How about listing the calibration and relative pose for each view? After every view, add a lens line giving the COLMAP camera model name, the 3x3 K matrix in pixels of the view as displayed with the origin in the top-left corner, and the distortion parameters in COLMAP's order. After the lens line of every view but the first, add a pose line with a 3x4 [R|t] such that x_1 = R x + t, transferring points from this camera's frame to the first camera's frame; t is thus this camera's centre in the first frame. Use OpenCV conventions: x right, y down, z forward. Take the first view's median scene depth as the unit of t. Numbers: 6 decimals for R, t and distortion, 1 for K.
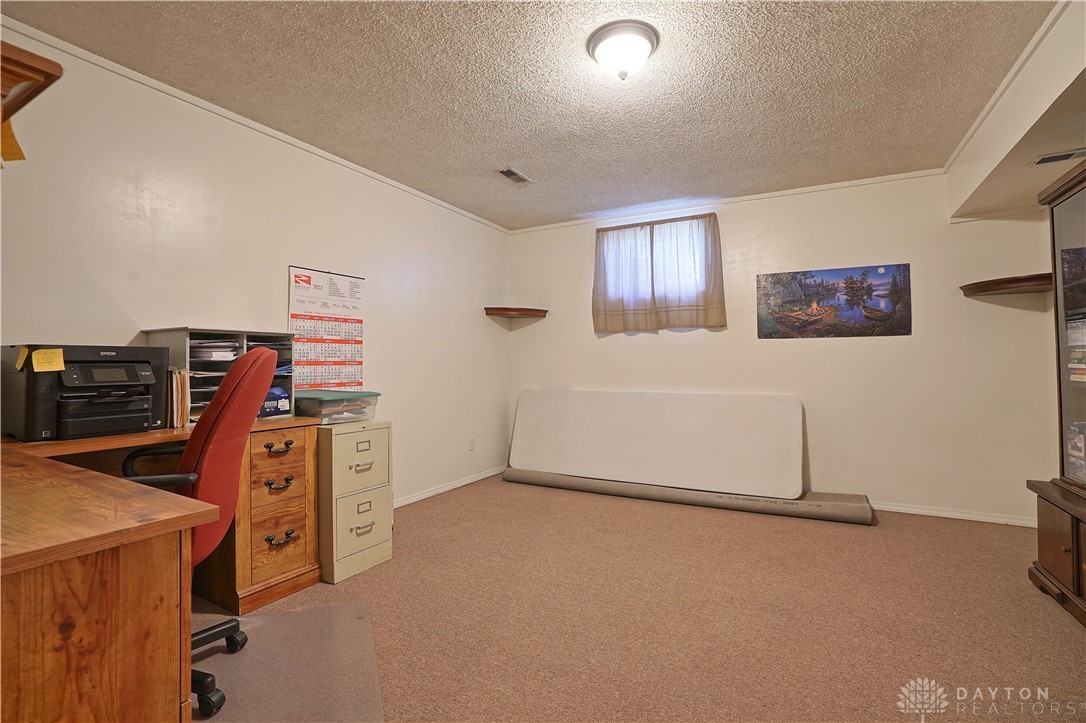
lens RADIAL K [[511.6, 0, 530.1], [0, 511.6, 355.5], [0, 0, 1]] dist [-0.000975, -0.000072]
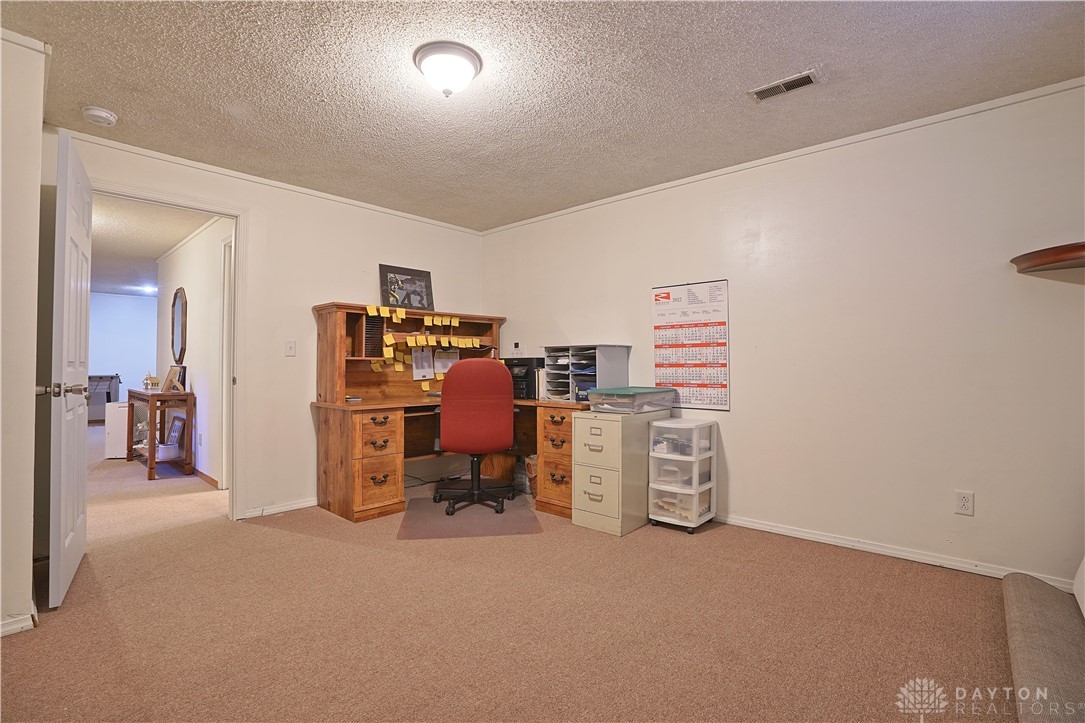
lens RADIAL K [[511.1, 0, 529.6], [0, 511.1, 355.5], [0, 0, 1]] dist [-0.000975, -0.000072]
pose [[-0.206474, -0.017444, -0.978297, 0.791817], [0.017793, 0.999609, -0.021579, 0.011674], [0.978290, -0.021862, -0.206083, 0.921060]]
